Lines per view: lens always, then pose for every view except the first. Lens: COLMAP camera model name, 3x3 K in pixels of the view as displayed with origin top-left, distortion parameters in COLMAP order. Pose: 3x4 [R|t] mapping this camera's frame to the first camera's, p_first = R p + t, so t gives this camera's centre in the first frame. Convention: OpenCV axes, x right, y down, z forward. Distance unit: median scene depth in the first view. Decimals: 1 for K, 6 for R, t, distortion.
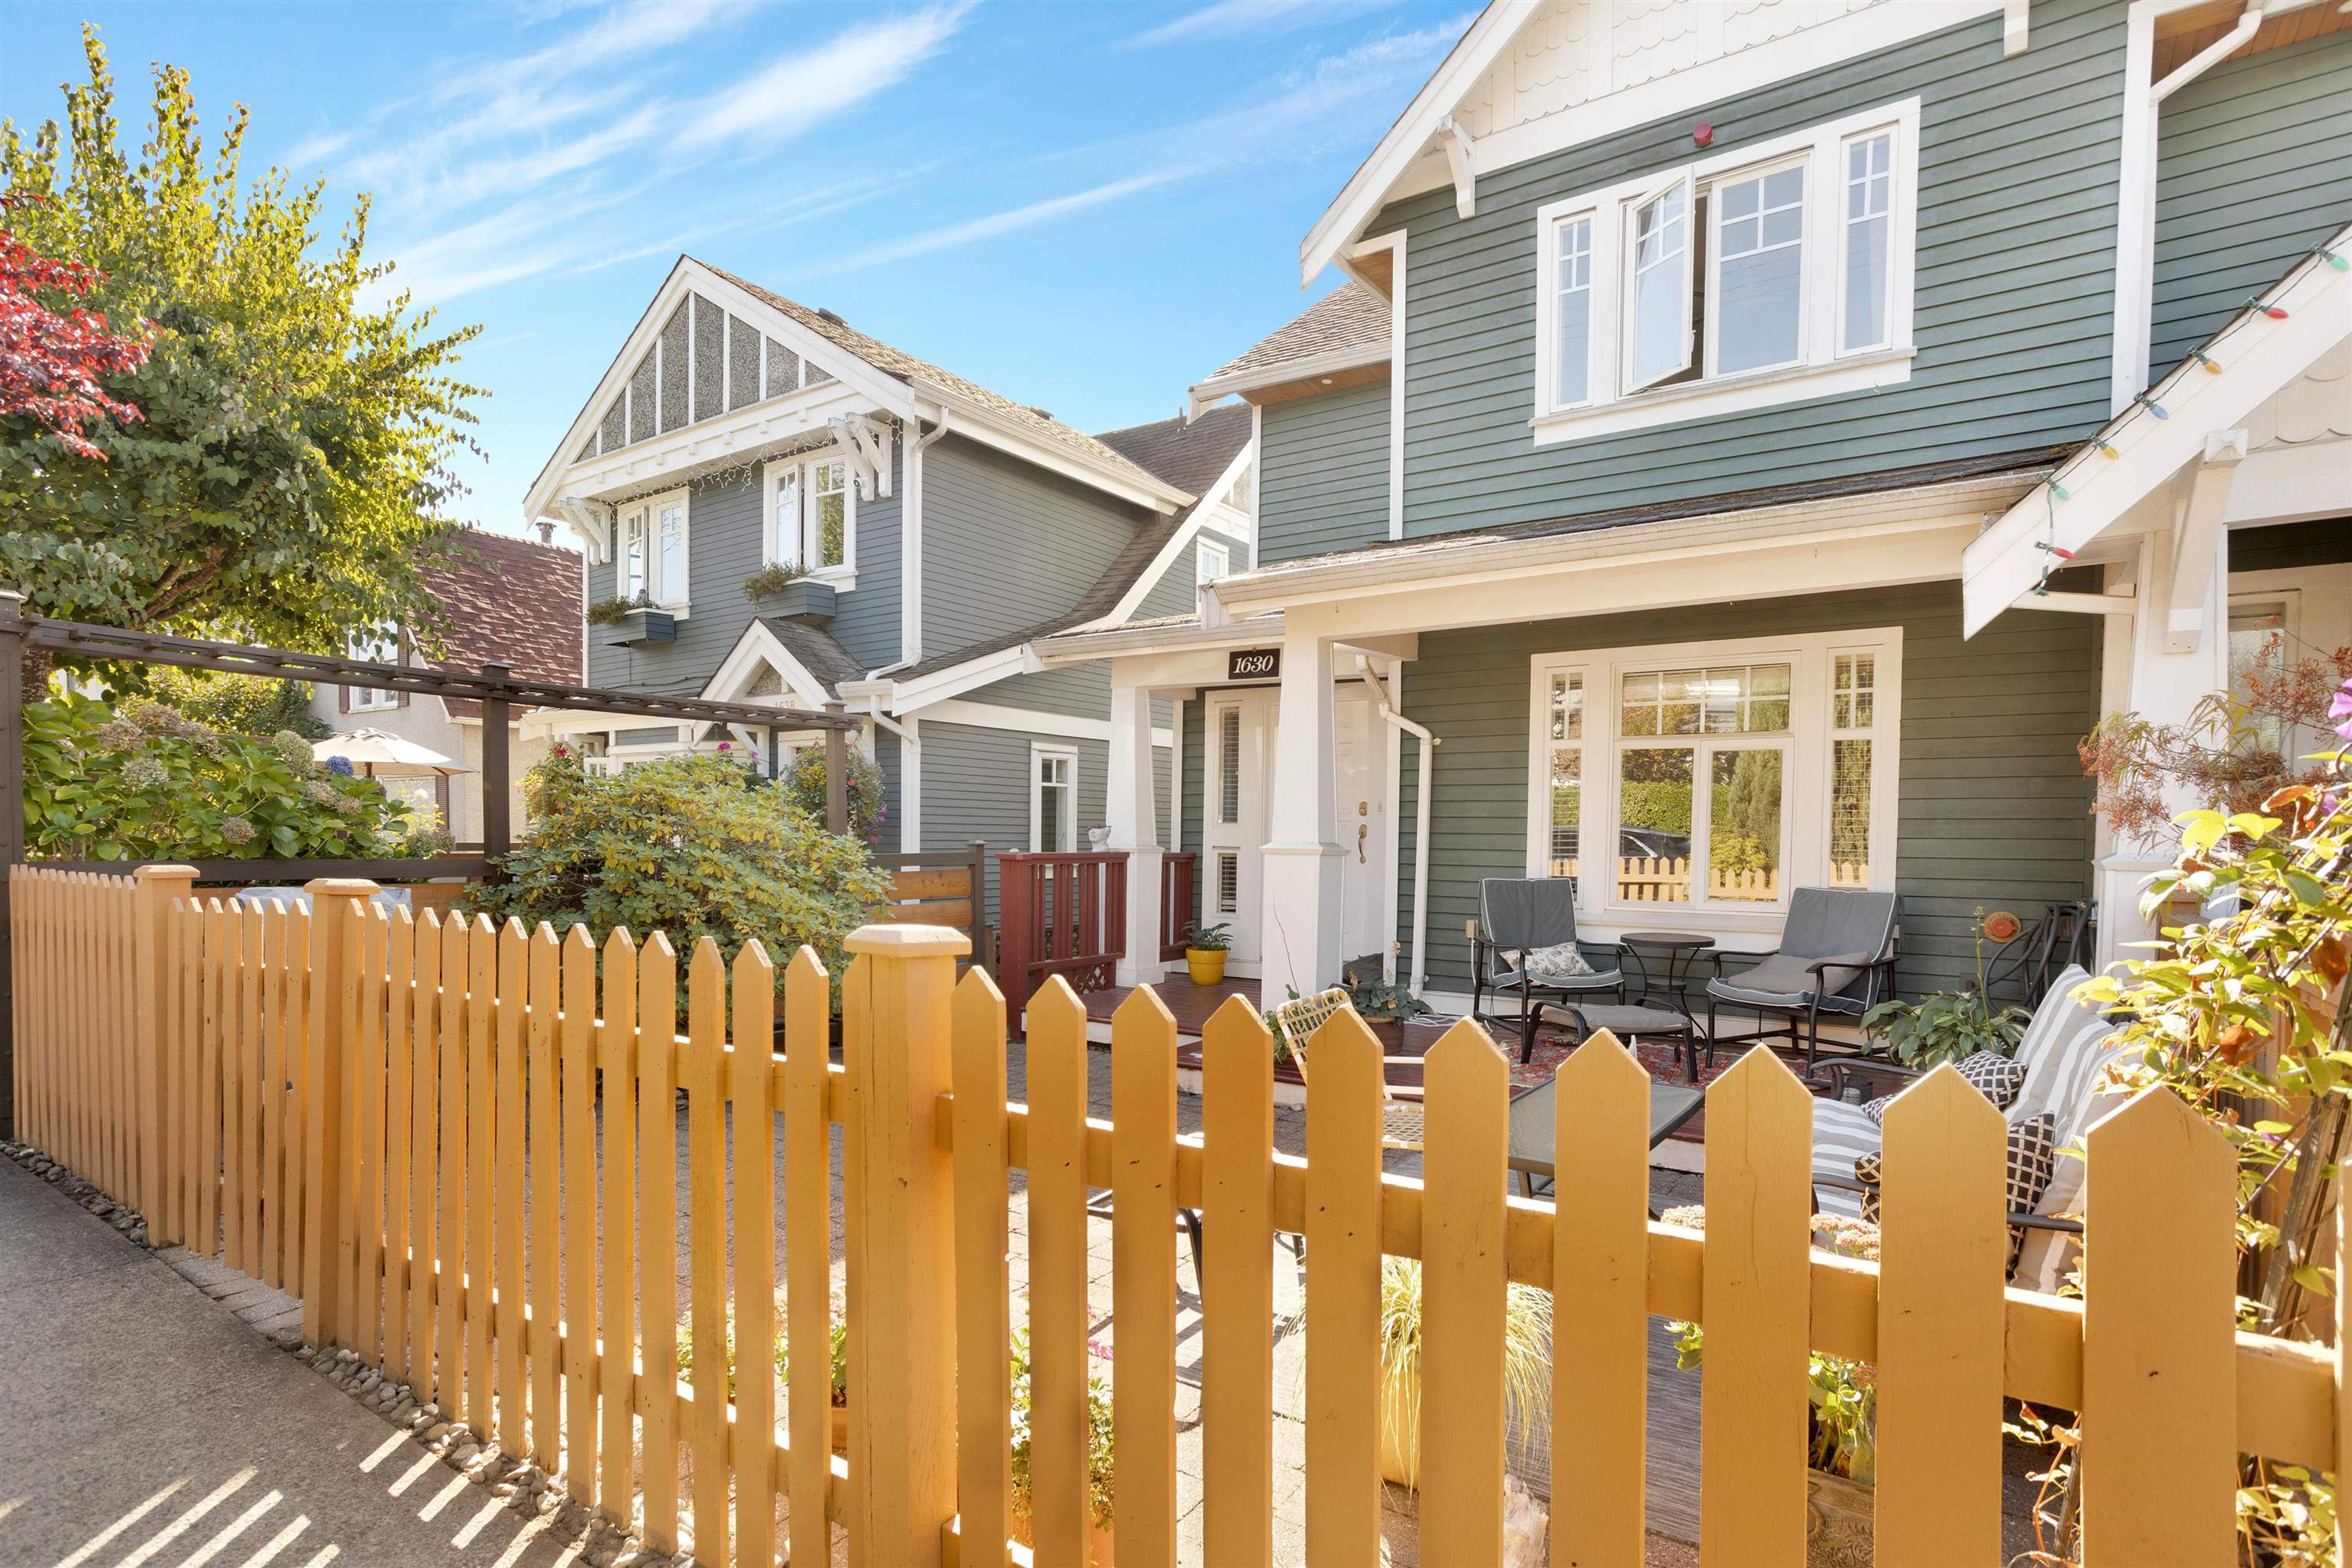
lens RADIAL K [[1190.9, 0, 1221.9], [0, 1190.9, 882.9], [0, 0, 1]] dist [-0.022398, 0.020628]
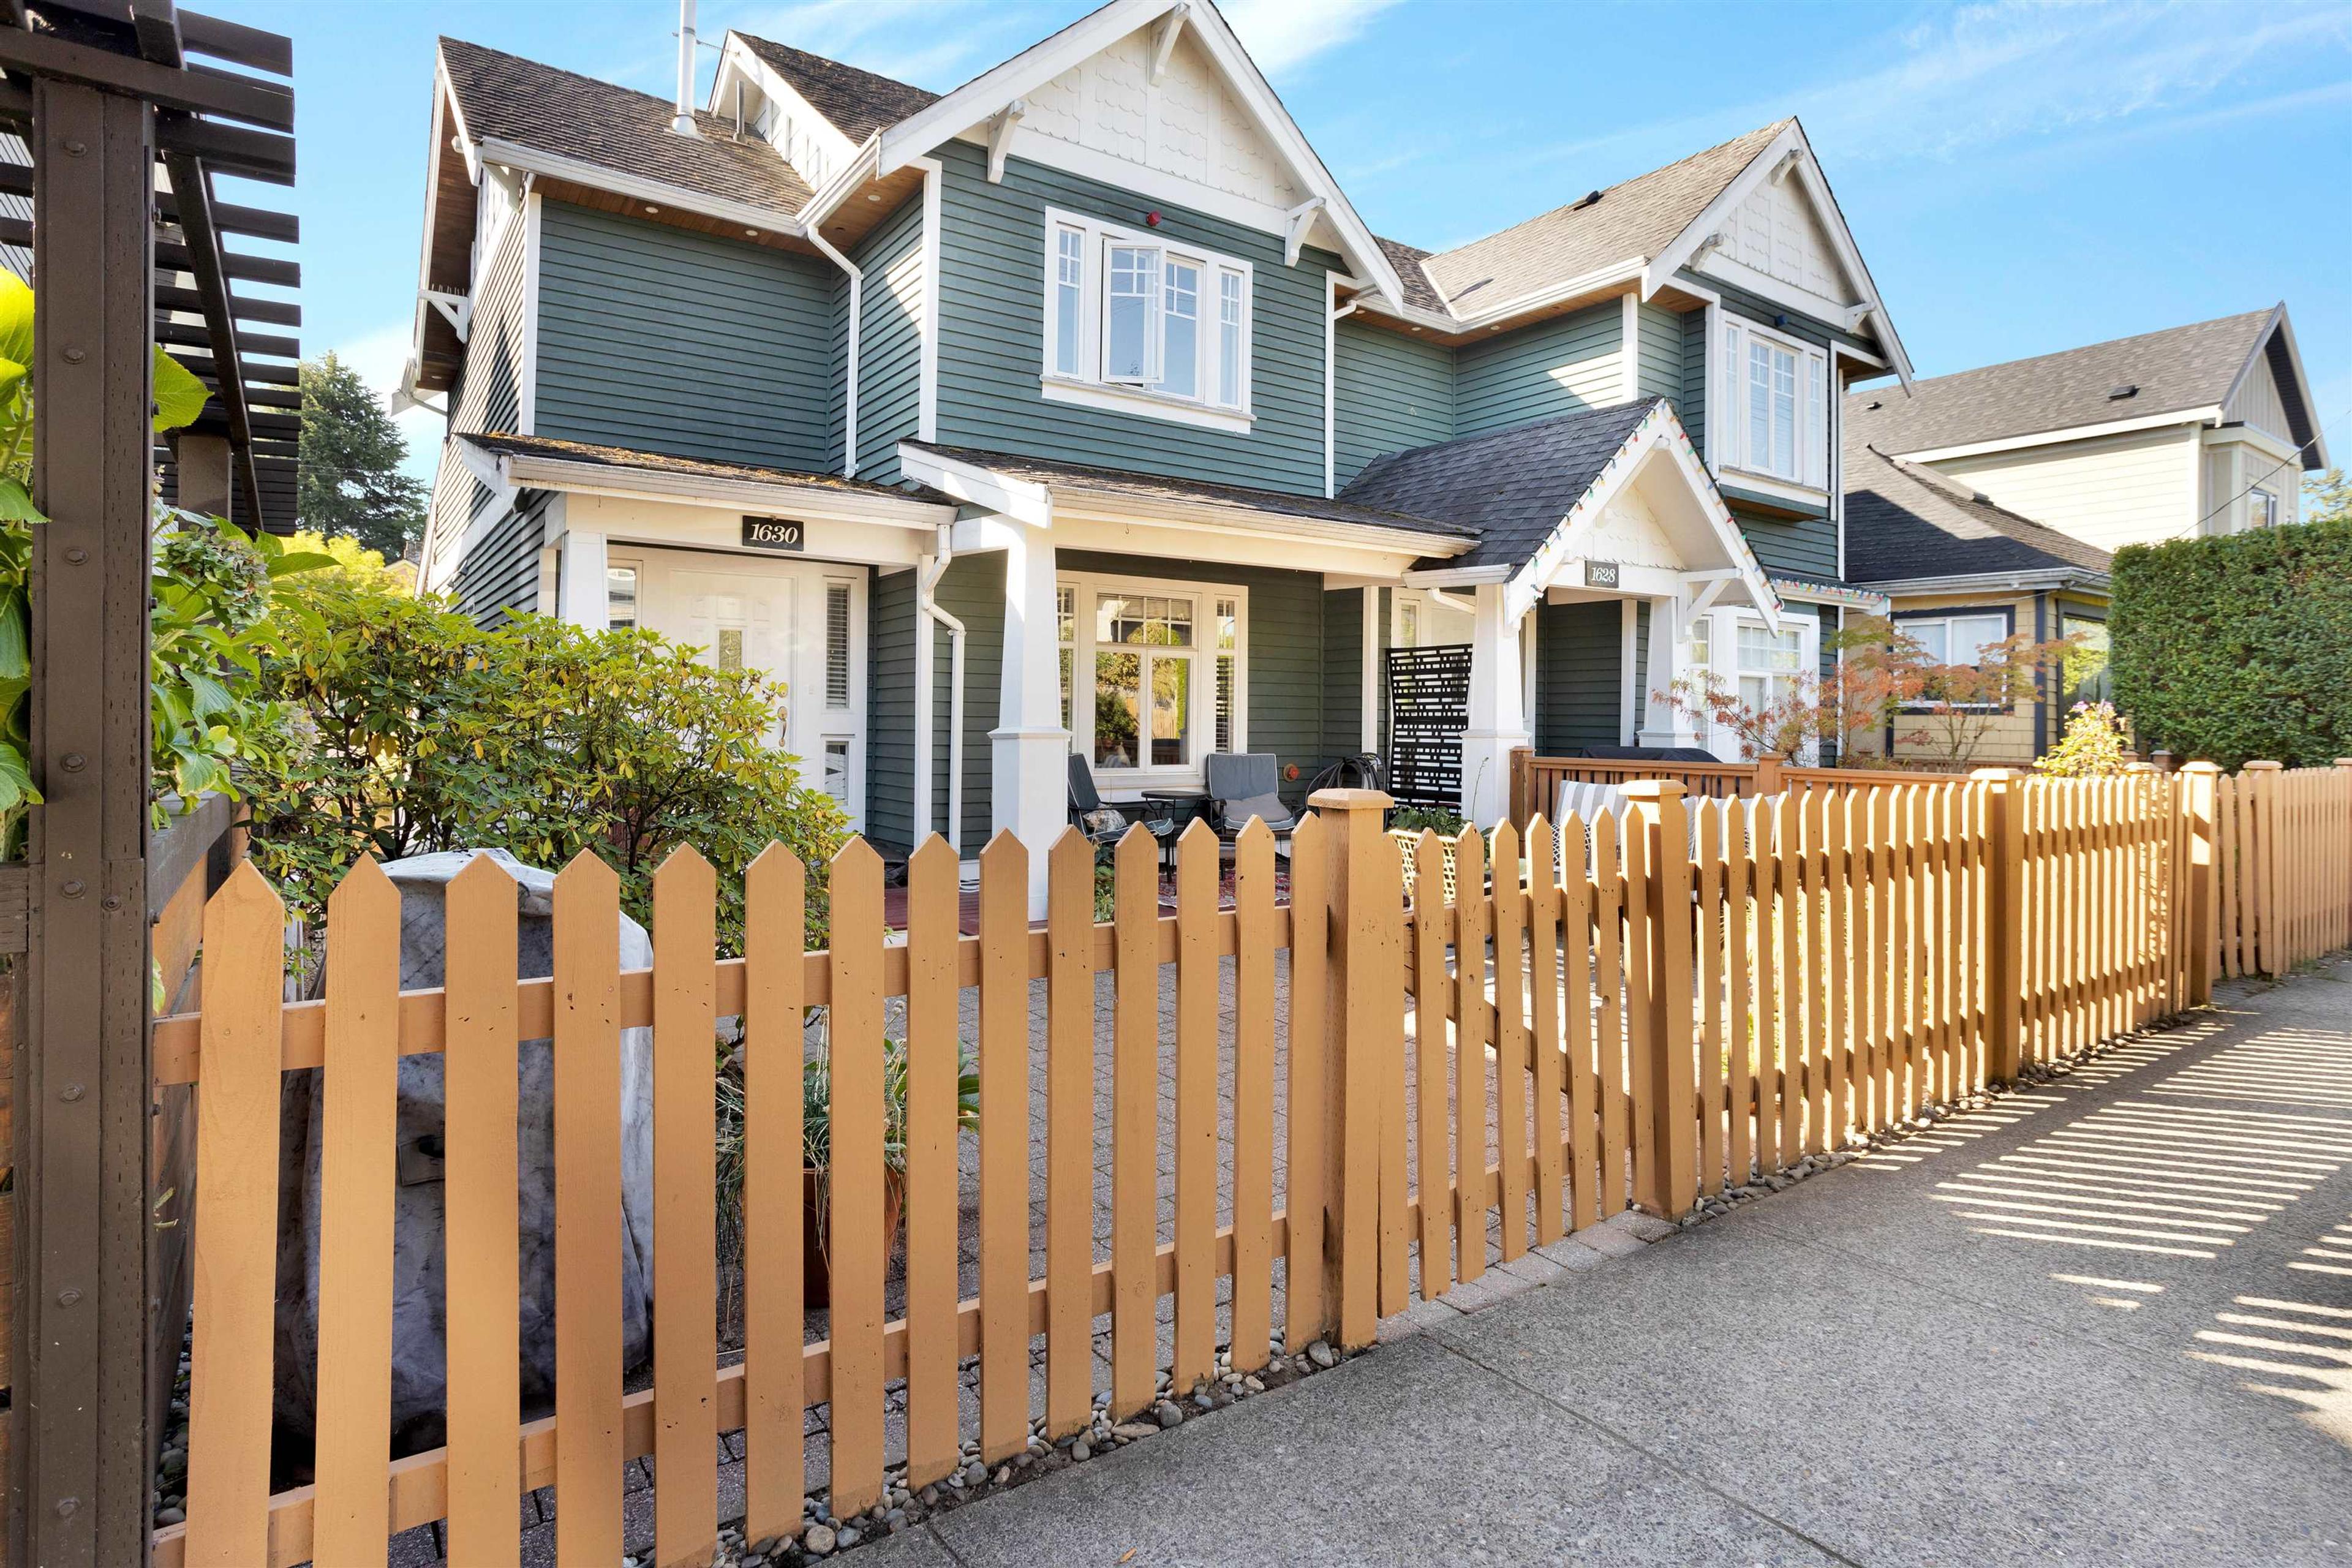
lens RADIAL K [[1202.0, 0, 1189.3], [0, 1202.0, 703.3], [0, 0, 1]] dist [-0.020884, 0.000796]
pose [[0.367716, 0.002400, 0.929935, -0.809876], [0.031046, 0.999408, -0.014856, -0.033418], [-0.929420, 0.034334, 0.367423, 0.417771]]
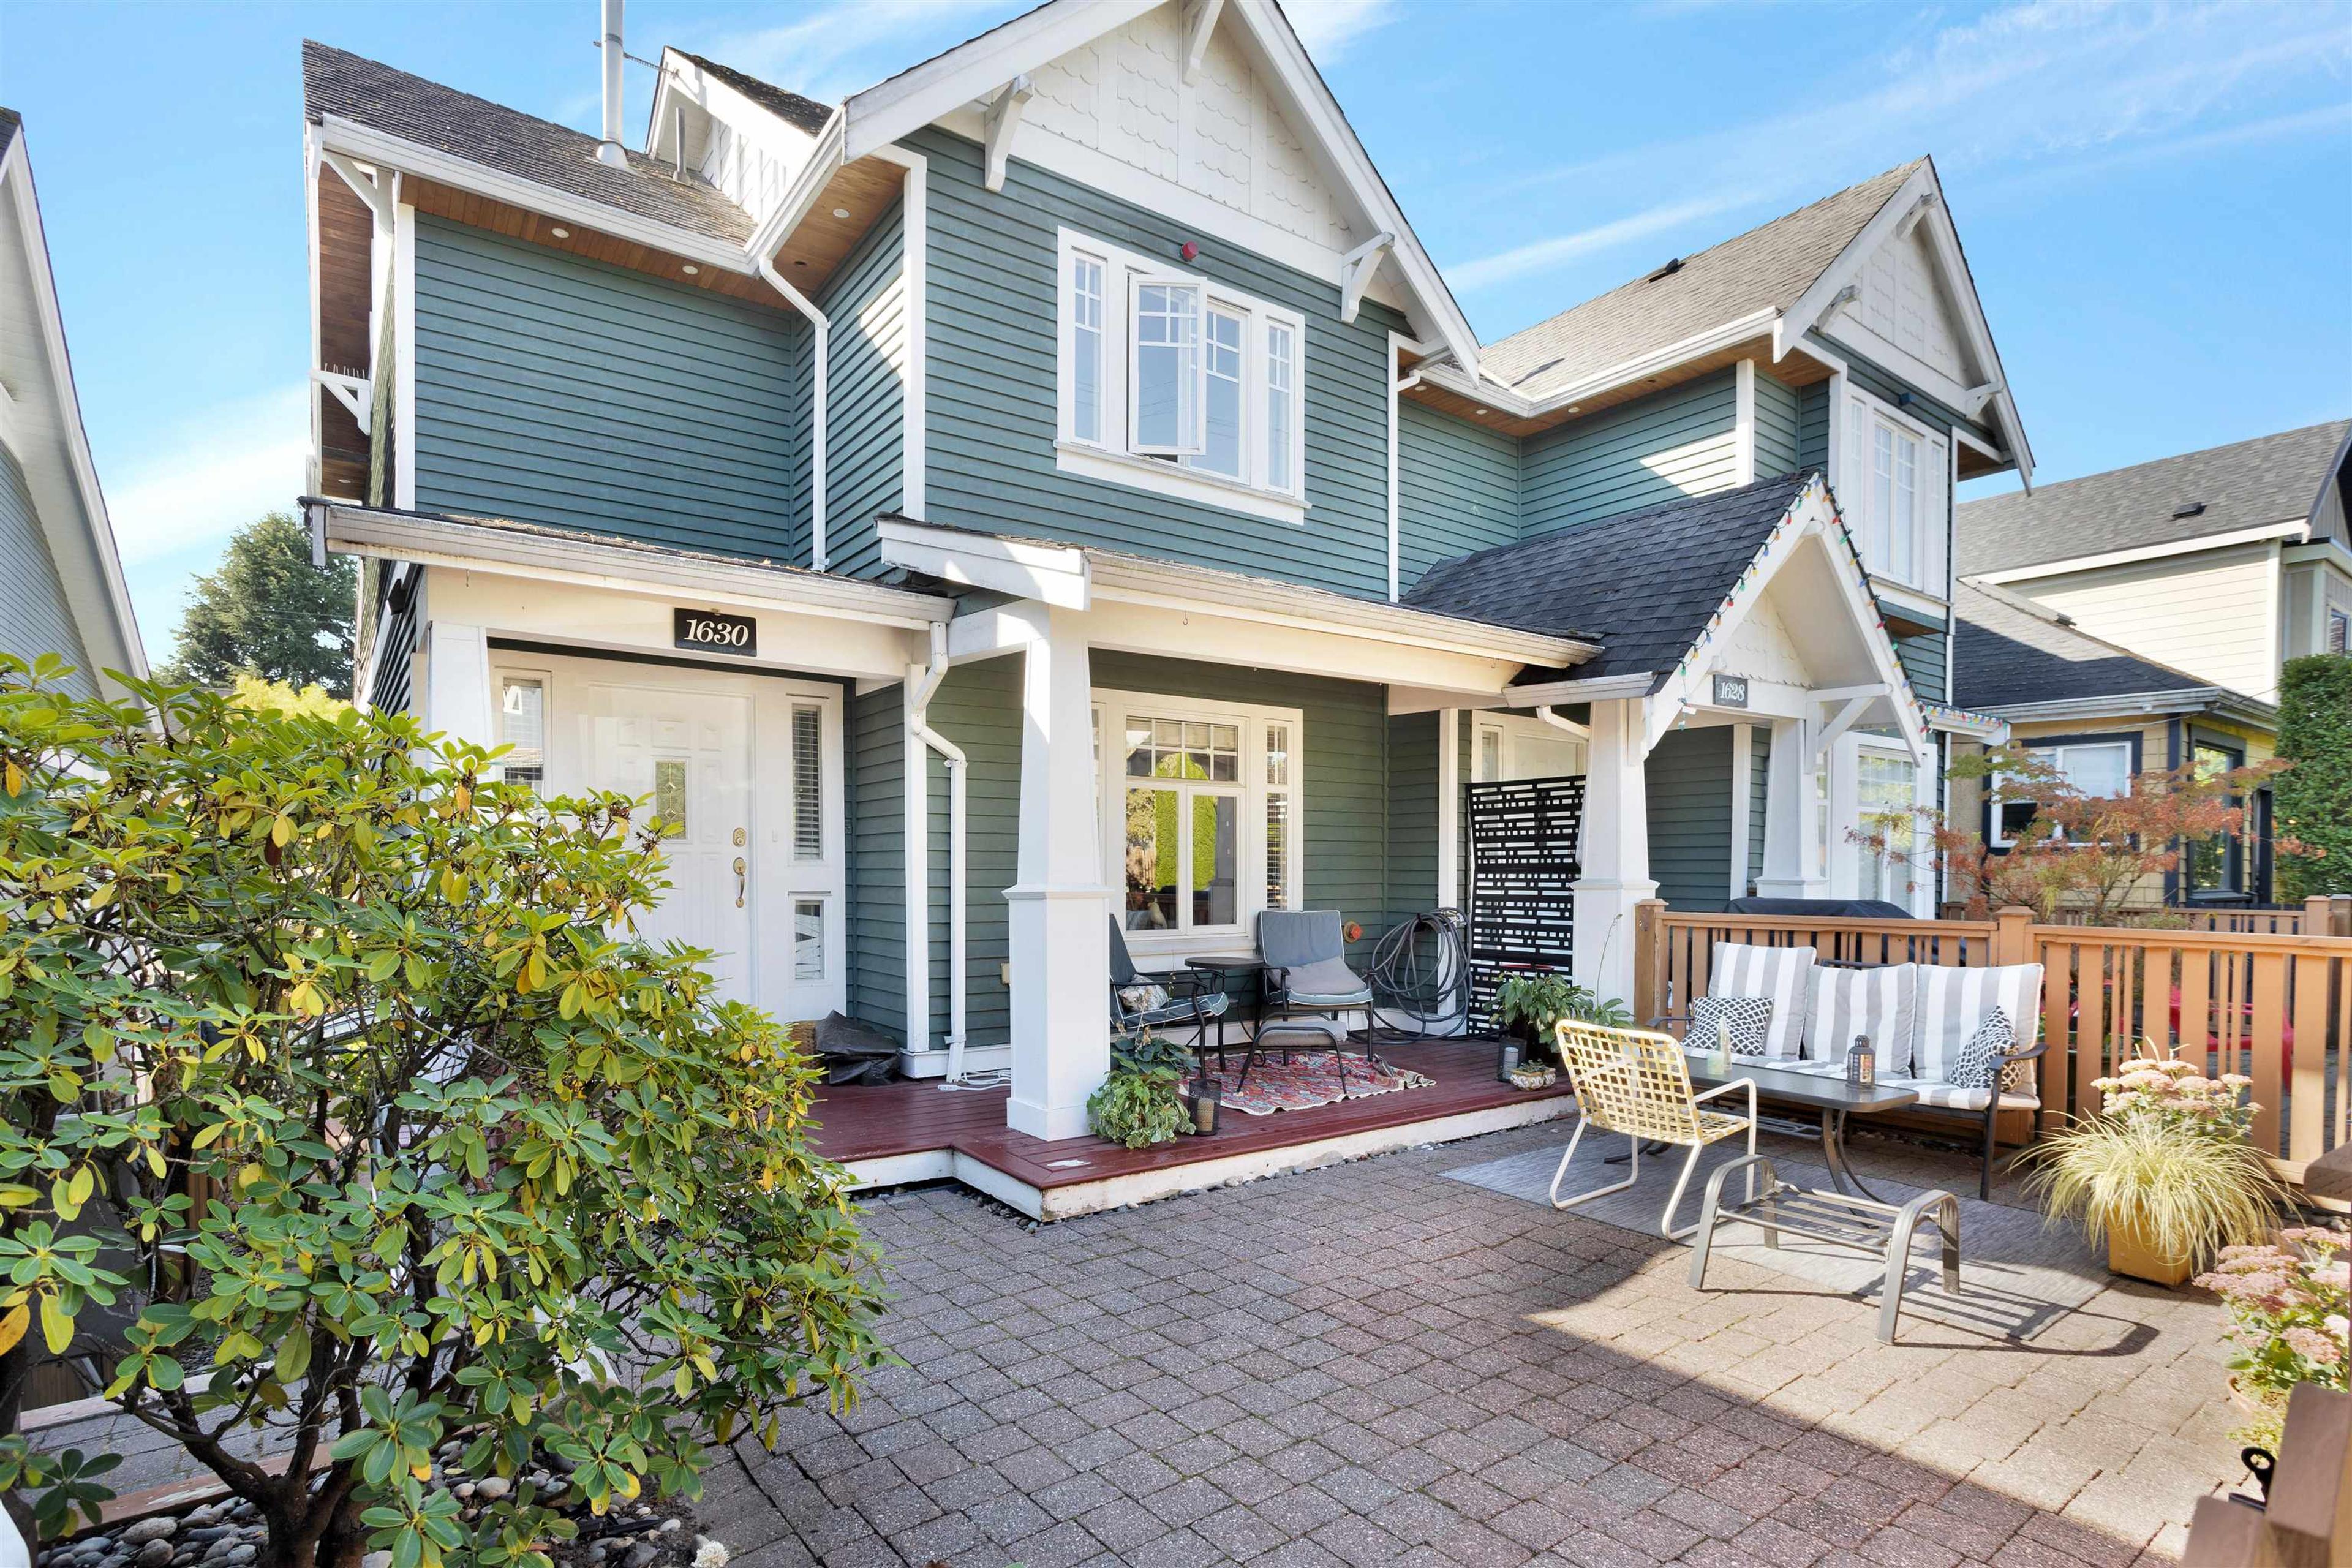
lens RADIAL K [[1190.4, 0, 1209.0], [0, 1190.4, 886.7], [0, 0, 1]] dist [-0.025368, 0.020846]
pose [[0.339612, -0.031566, 0.940036, -0.613254], [0.037922, 0.999084, 0.019849, -0.040214], [-0.939801, 0.028907, 0.340498, 0.555679]]
